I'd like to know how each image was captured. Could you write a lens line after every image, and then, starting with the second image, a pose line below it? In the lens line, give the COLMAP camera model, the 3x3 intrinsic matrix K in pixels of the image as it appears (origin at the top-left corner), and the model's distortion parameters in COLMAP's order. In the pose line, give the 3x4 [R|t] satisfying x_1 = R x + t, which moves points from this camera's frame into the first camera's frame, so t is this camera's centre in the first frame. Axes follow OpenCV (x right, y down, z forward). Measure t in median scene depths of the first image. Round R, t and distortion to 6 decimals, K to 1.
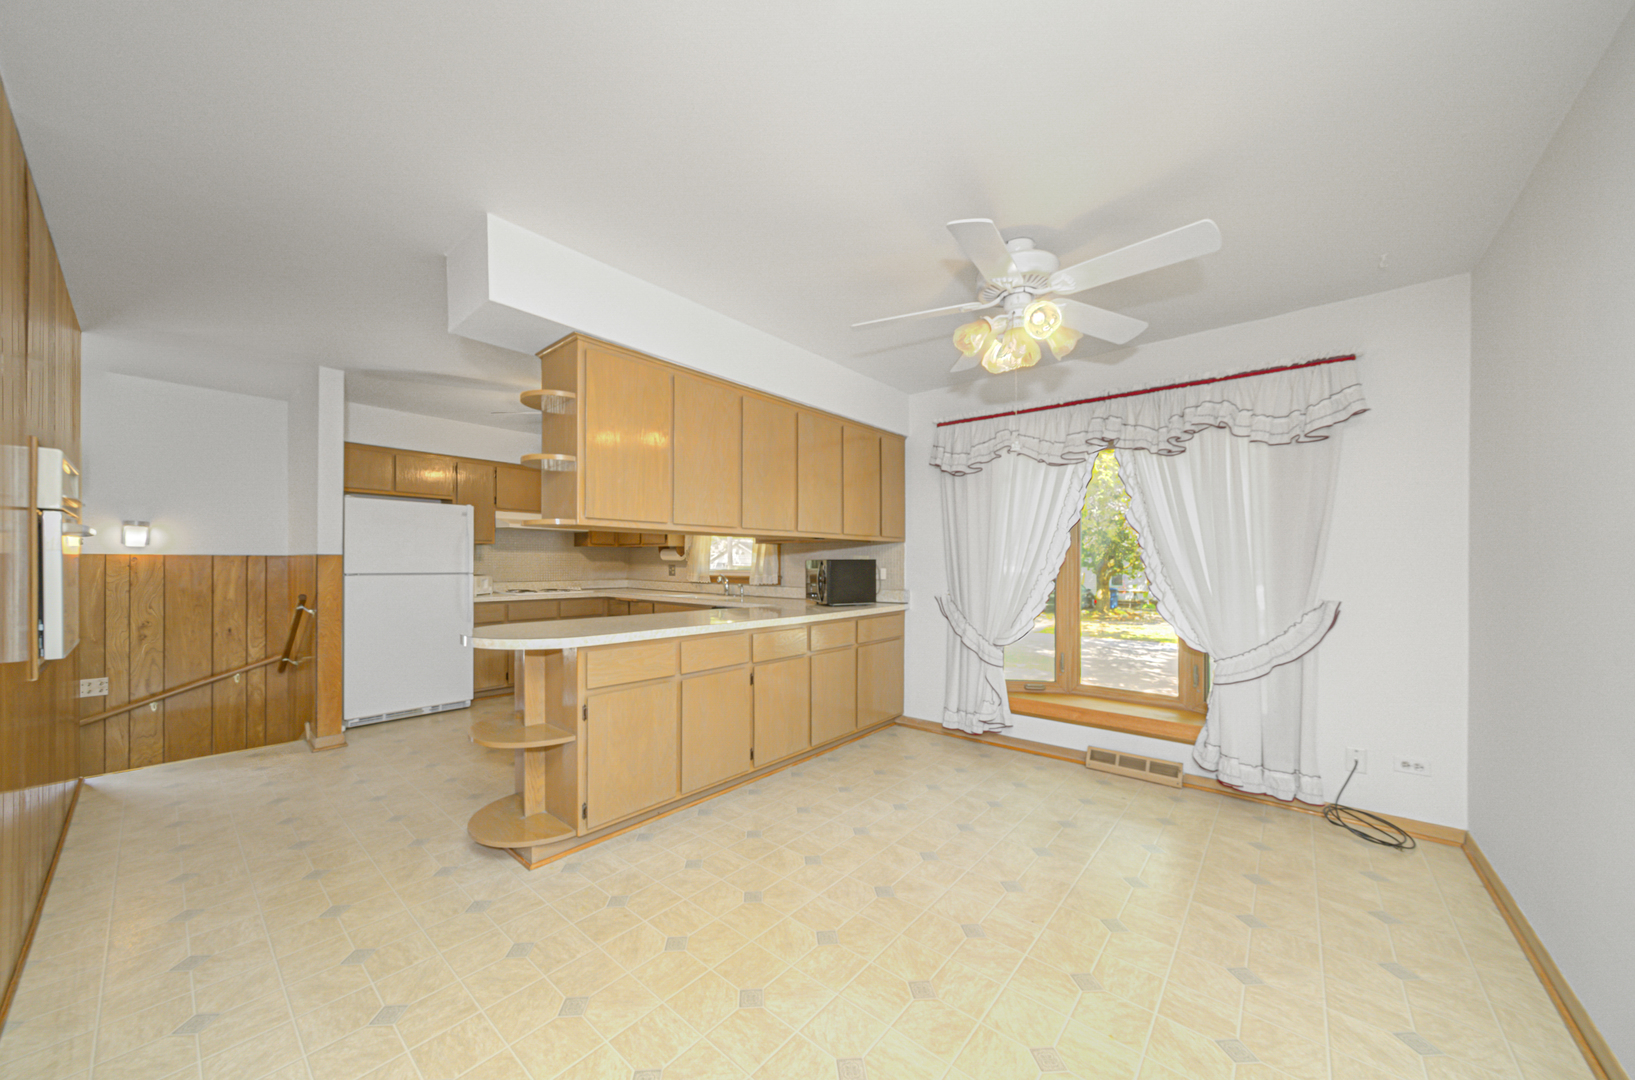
lens RADIAL K [[561.6, 0, 855.3], [0, 561.6, 568.7], [0, 0, 1]] dist [-0.014401, 0.000625]
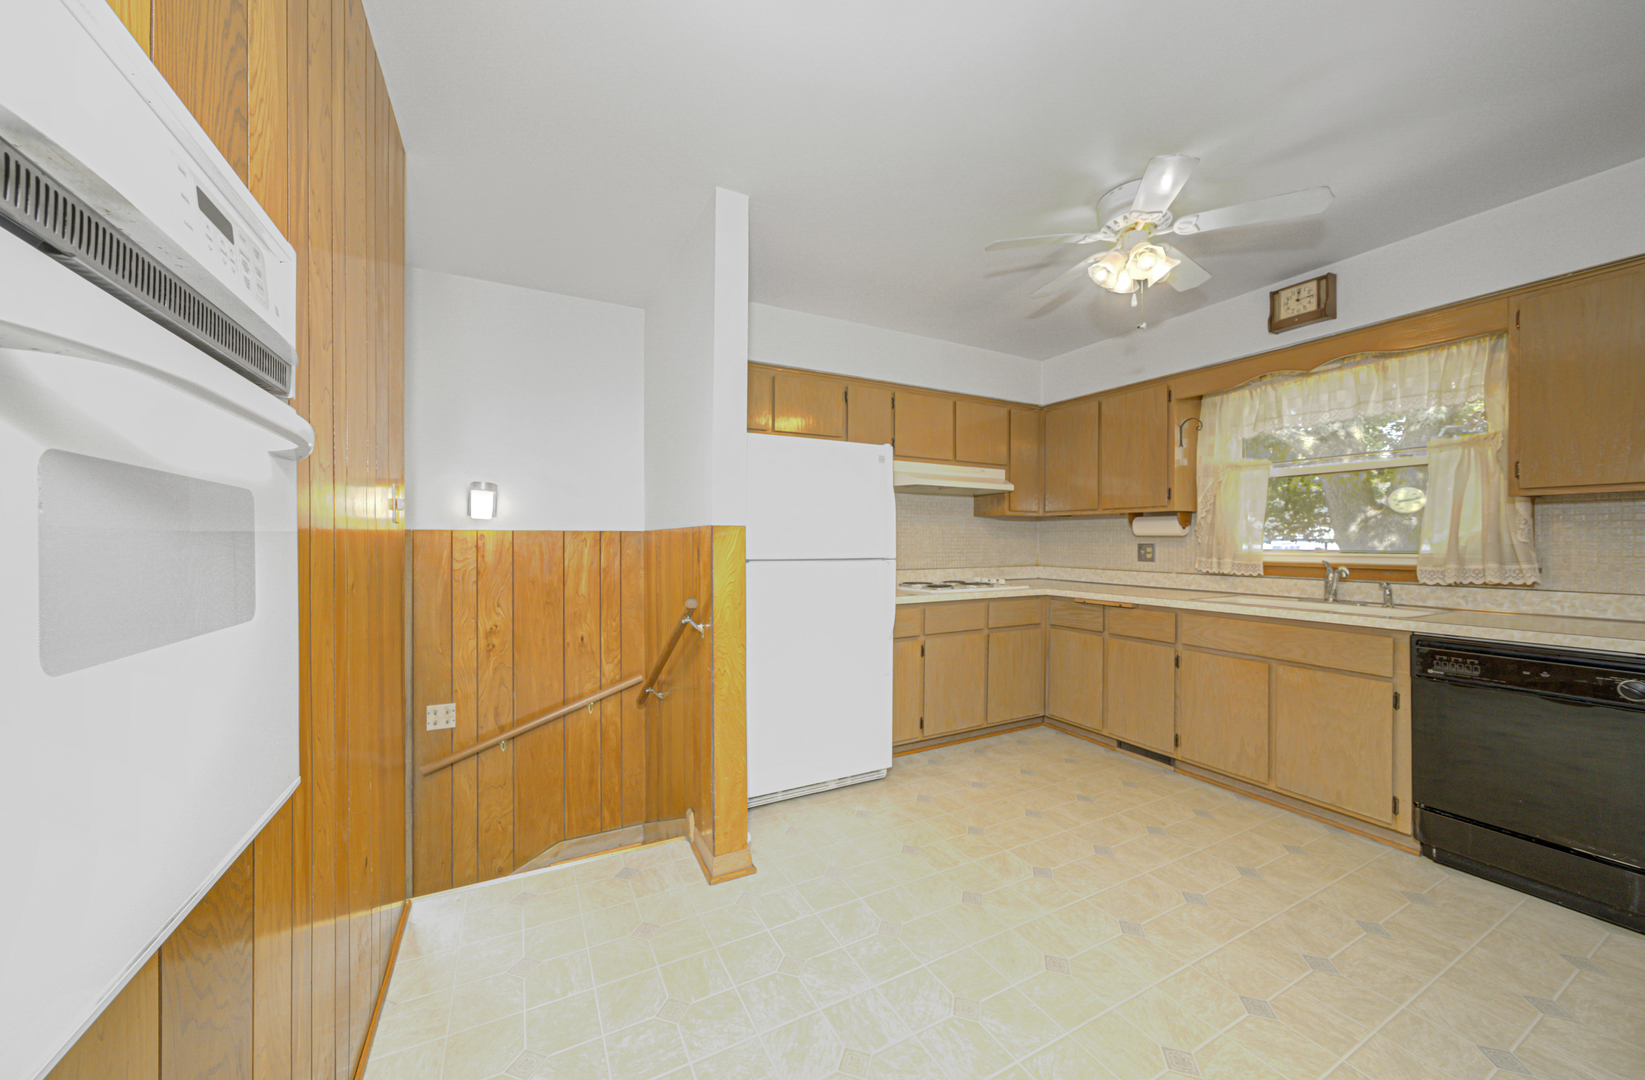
lens RADIAL K [[588.6, 0, 826.6], [0, 588.6, 545.7], [0, 0, 1]] dist [0.000020, -0.000419]
pose [[0.922699, 0.005631, -0.385480, -0.521836], [-0.000938, 0.999923, 0.012360, -0.014064], [0.385520, -0.011043, 0.922633, 0.402355]]
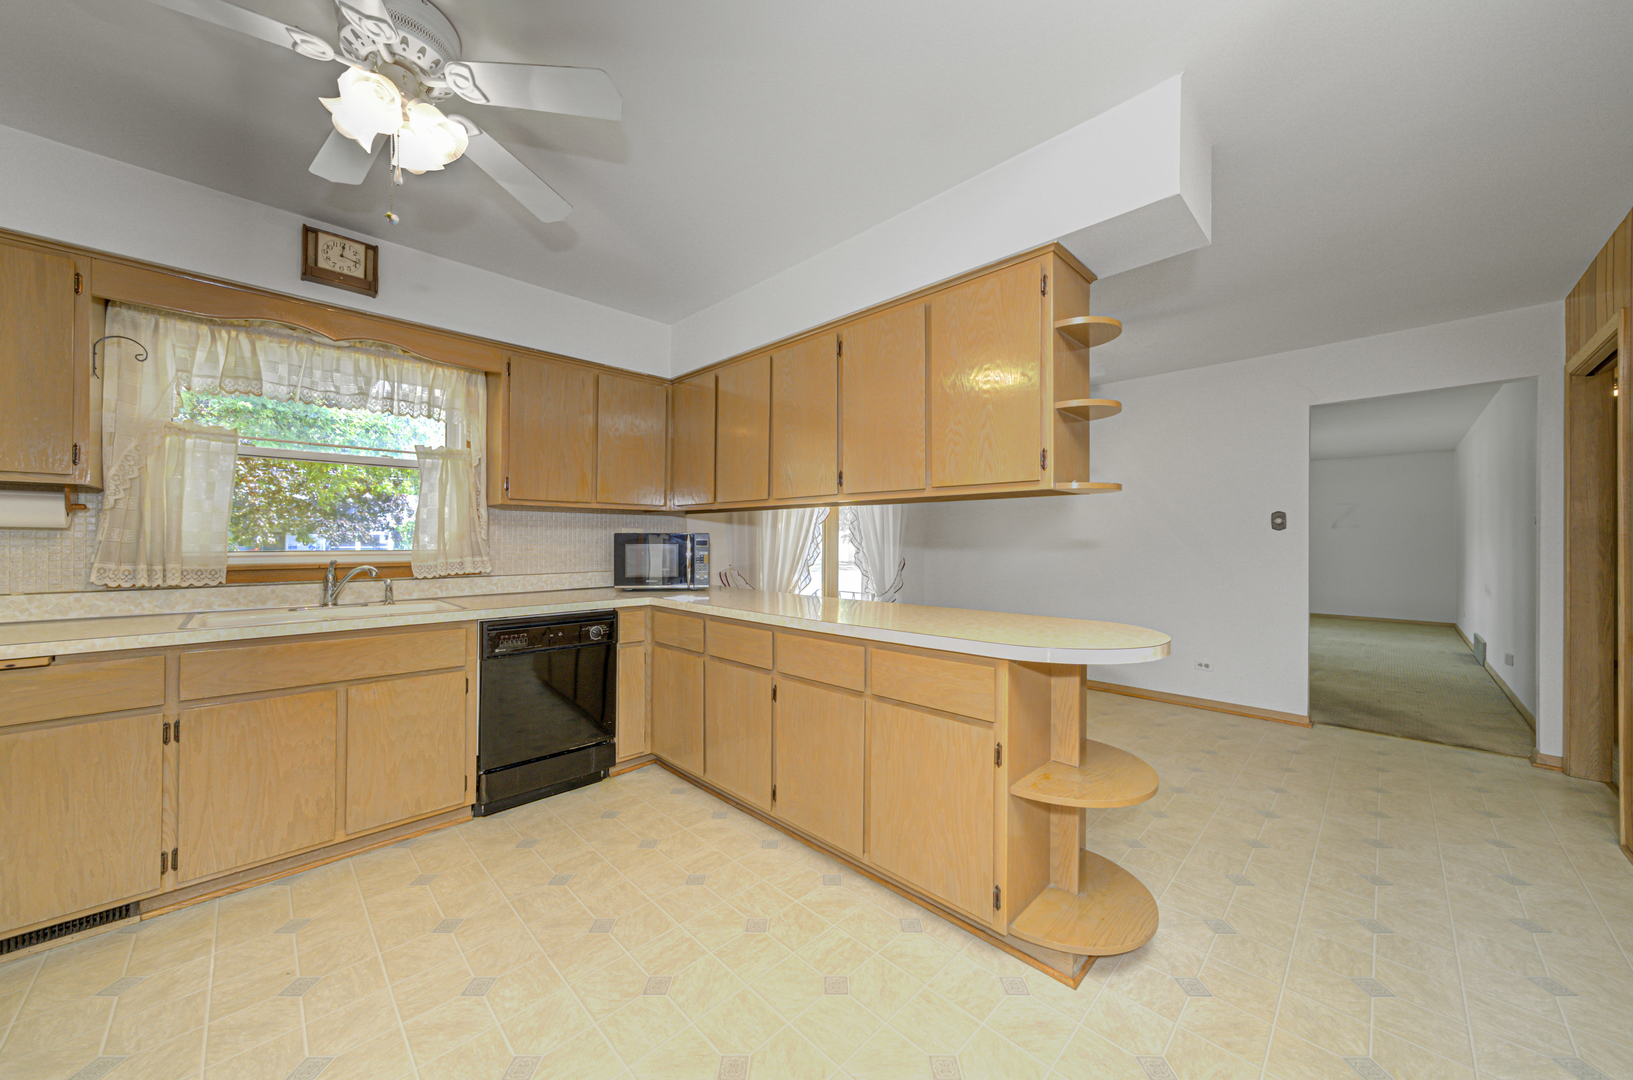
lens RADIAL K [[560.9, 0, 816.1], [0, 560.9, 537.8], [0, 0, 1]] dist [-0.014401, 0.000625]
pose [[0.099616, 0.006495, 0.995005, -0.741297], [-0.005858, 0.999965, -0.005941, -0.011613], [-0.995009, -0.005237, 0.099650, 0.675258]]
